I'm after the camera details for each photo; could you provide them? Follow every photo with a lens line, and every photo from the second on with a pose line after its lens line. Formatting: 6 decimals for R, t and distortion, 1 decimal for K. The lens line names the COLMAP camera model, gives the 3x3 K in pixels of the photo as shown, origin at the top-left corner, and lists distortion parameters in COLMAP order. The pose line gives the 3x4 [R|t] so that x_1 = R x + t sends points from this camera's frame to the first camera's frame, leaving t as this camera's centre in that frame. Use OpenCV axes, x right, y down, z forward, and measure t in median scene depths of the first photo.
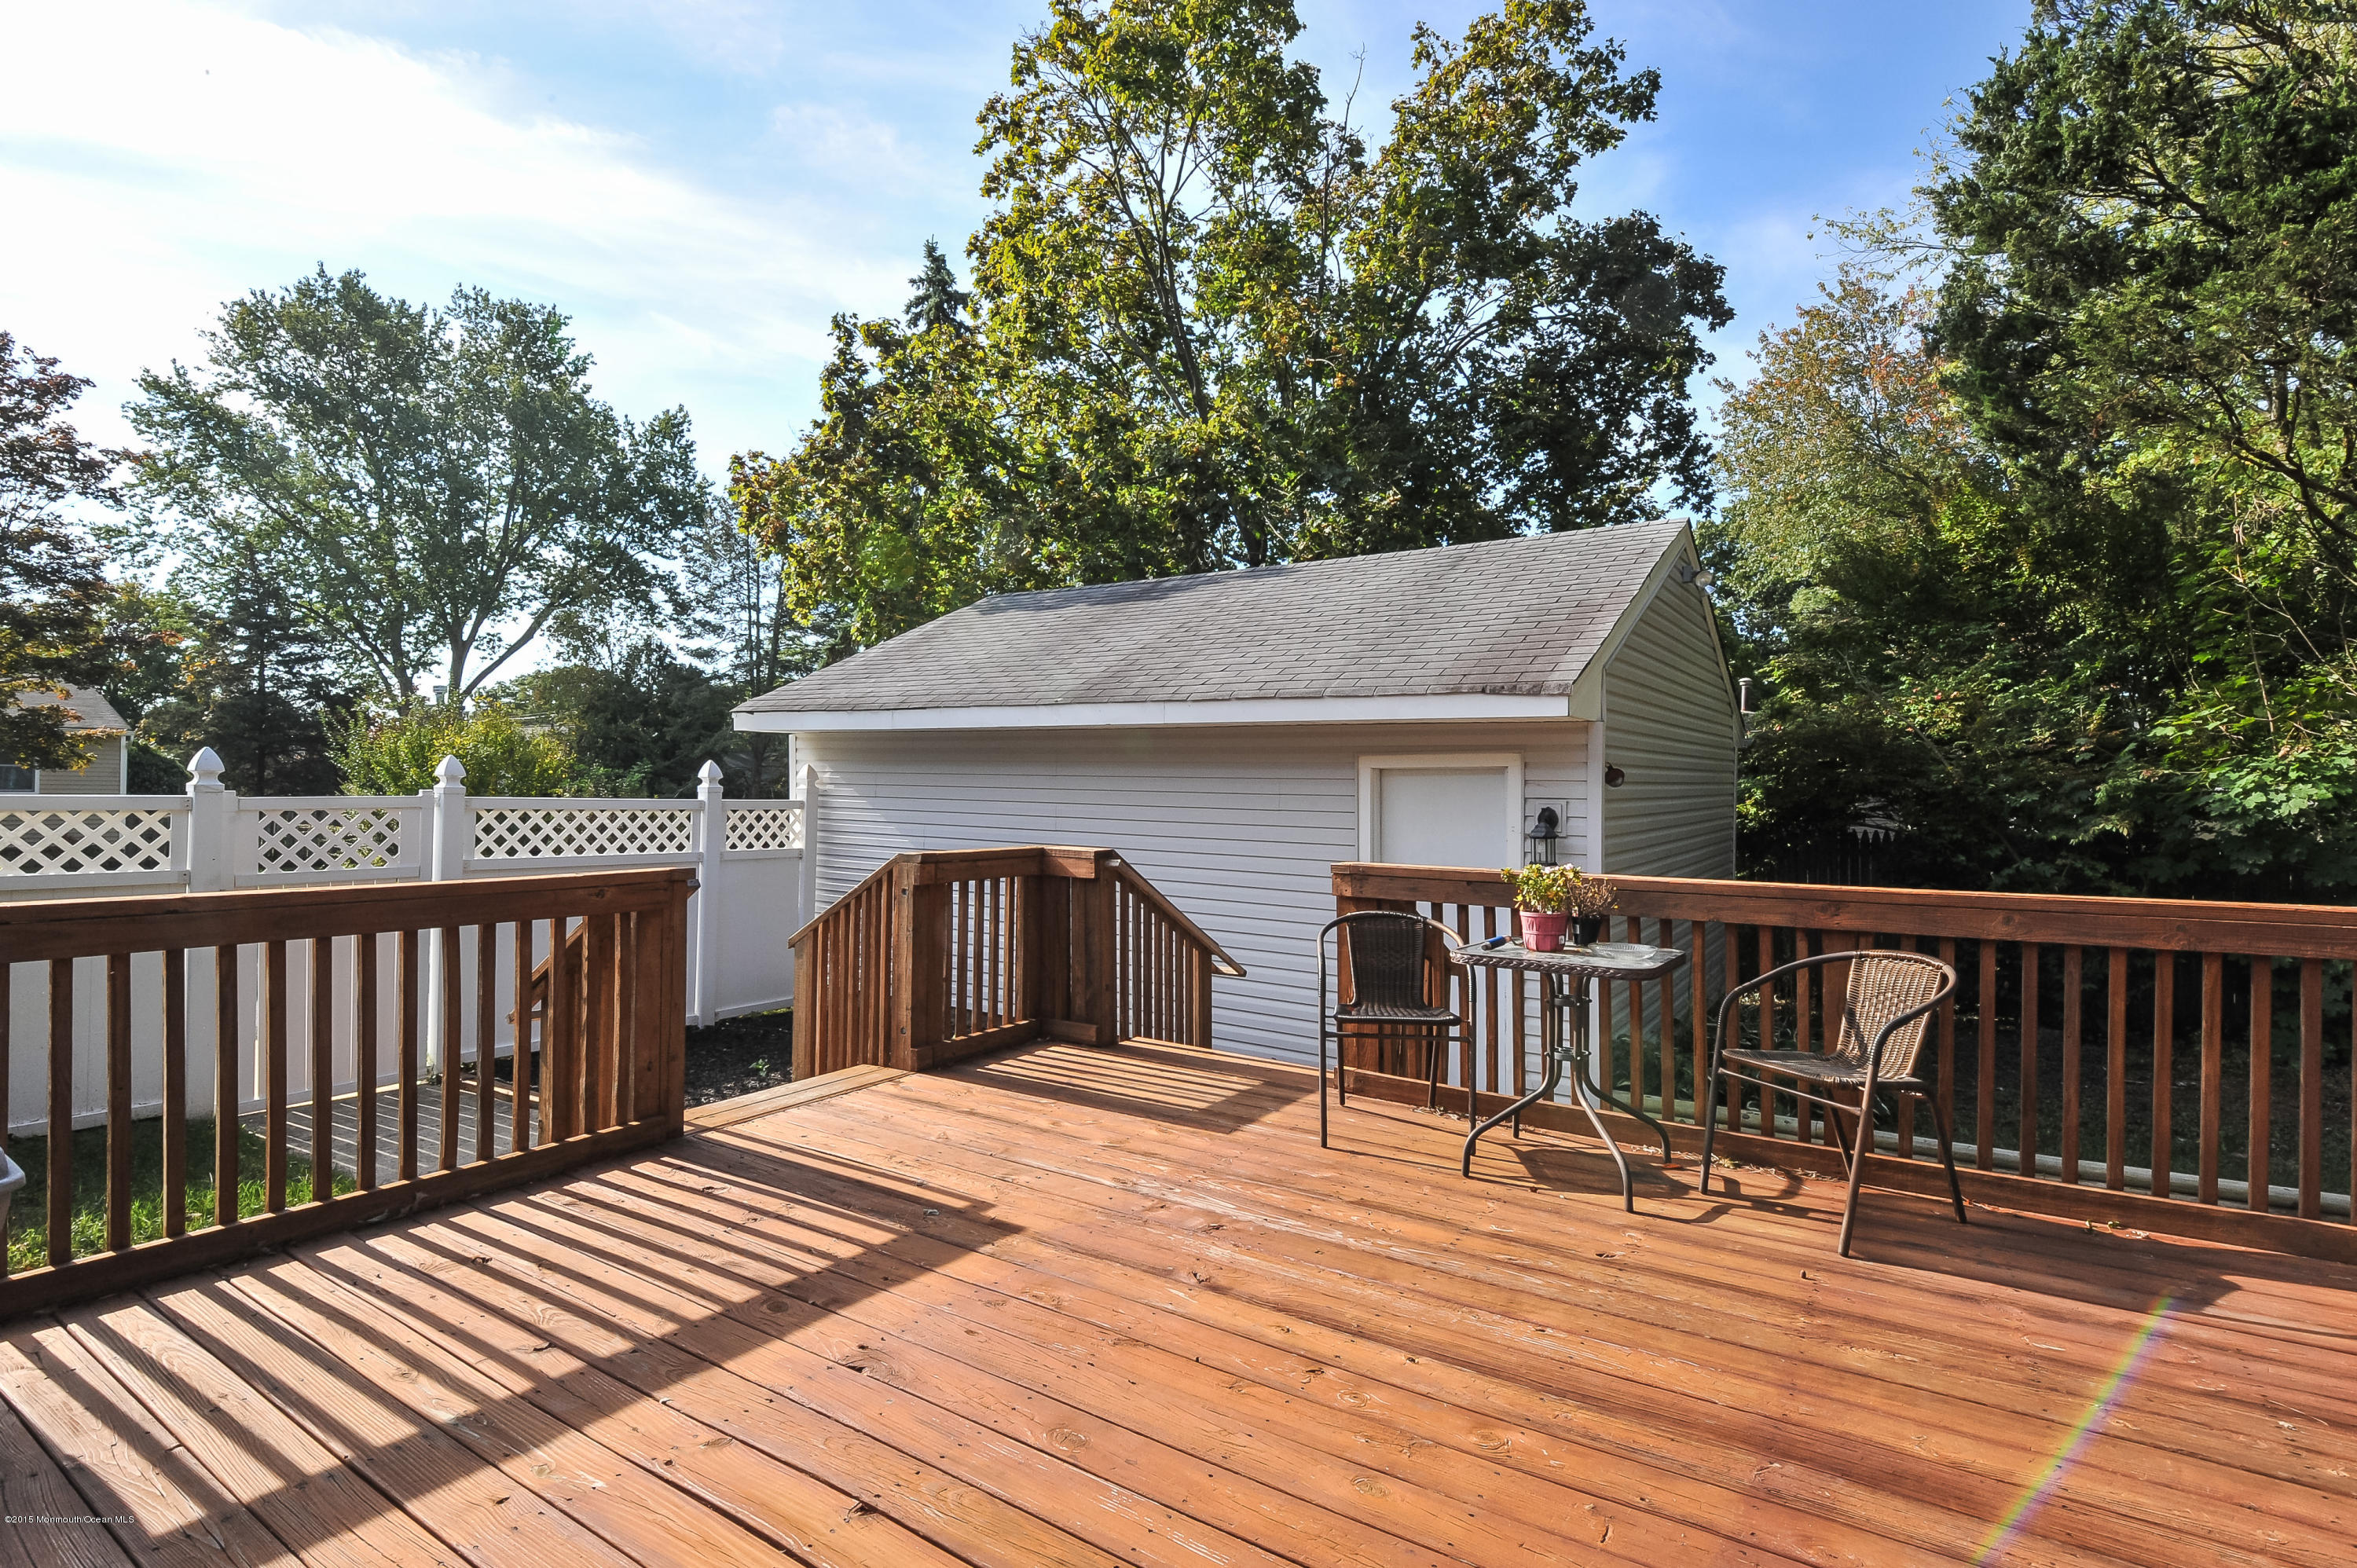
lens RADIAL K [[1135.5, 0, 1183.6], [0, 1135.5, 777.6], [0, 0, 1]] dist [0.027153, -0.024896]
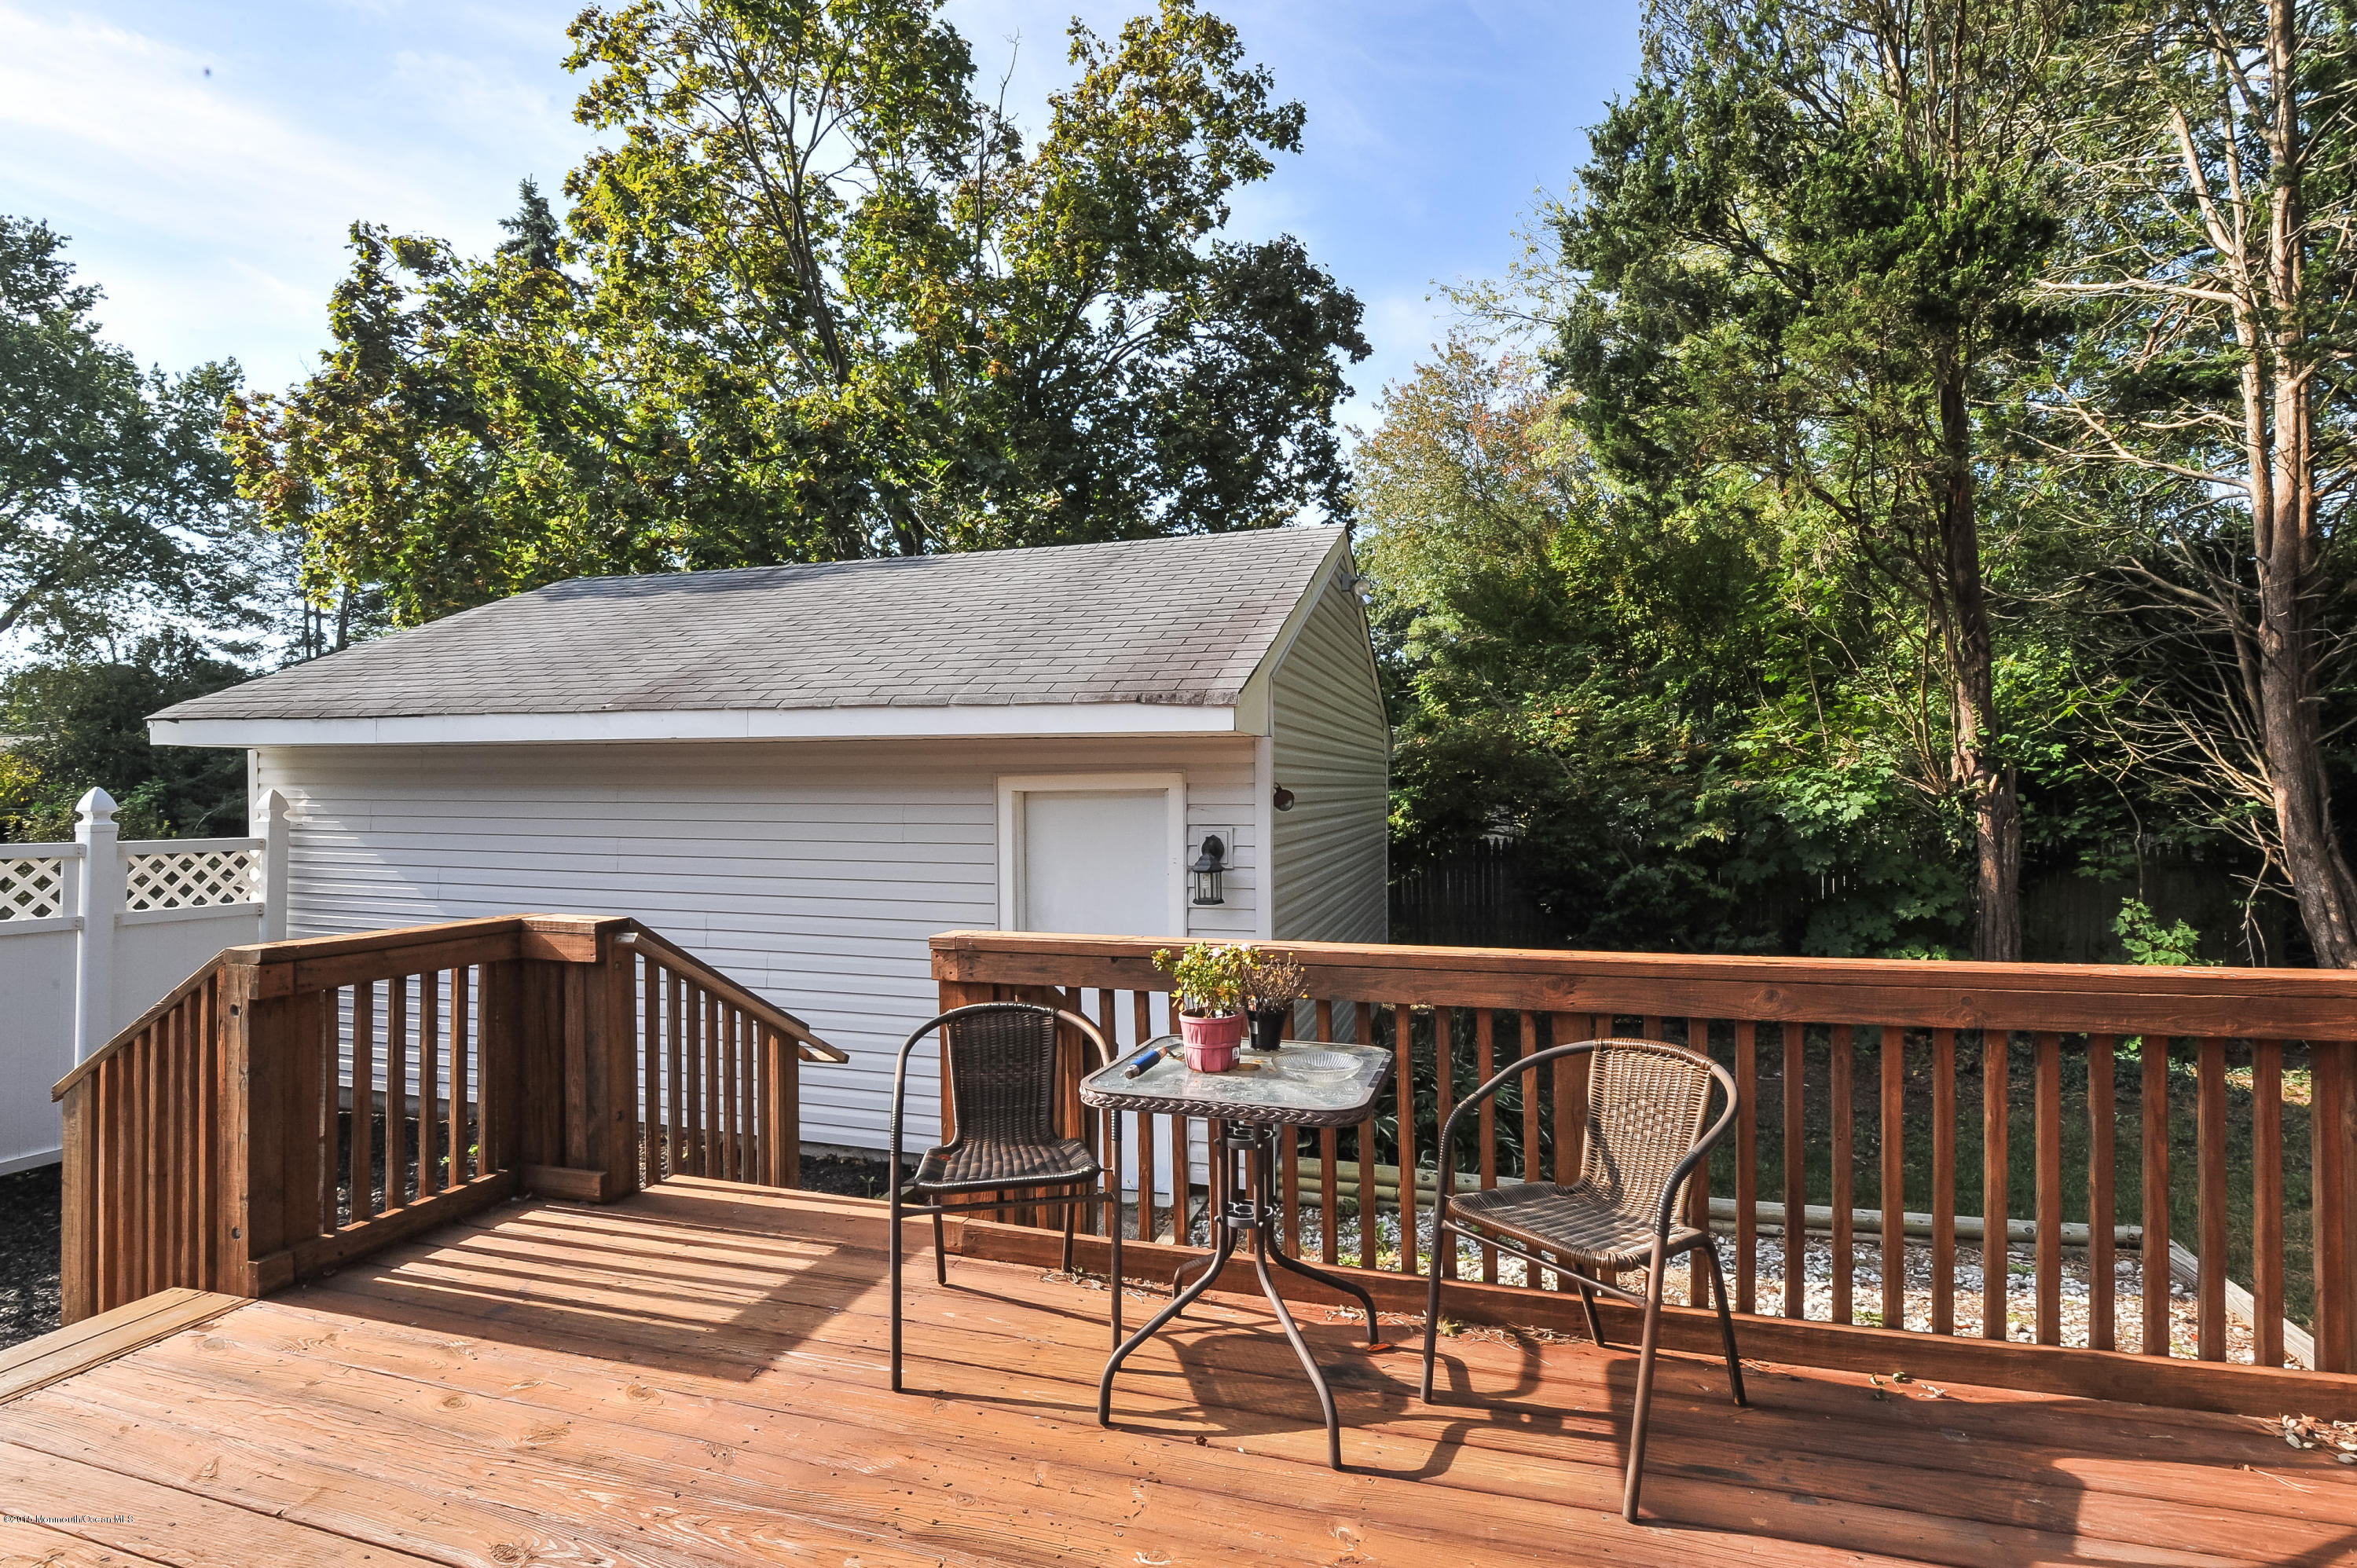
lens RADIAL K [[1086.5, 0, 1178.5], [0, 1086.5, 784.0], [0, 0, 1]] dist [0.003089, -0.007049]
pose [[0.960693, -0.010689, 0.277408, 0.039323], [0.010779, 0.999941, 0.001202, -0.008501], [-0.277405, 0.001835, 0.960751, 0.126881]]
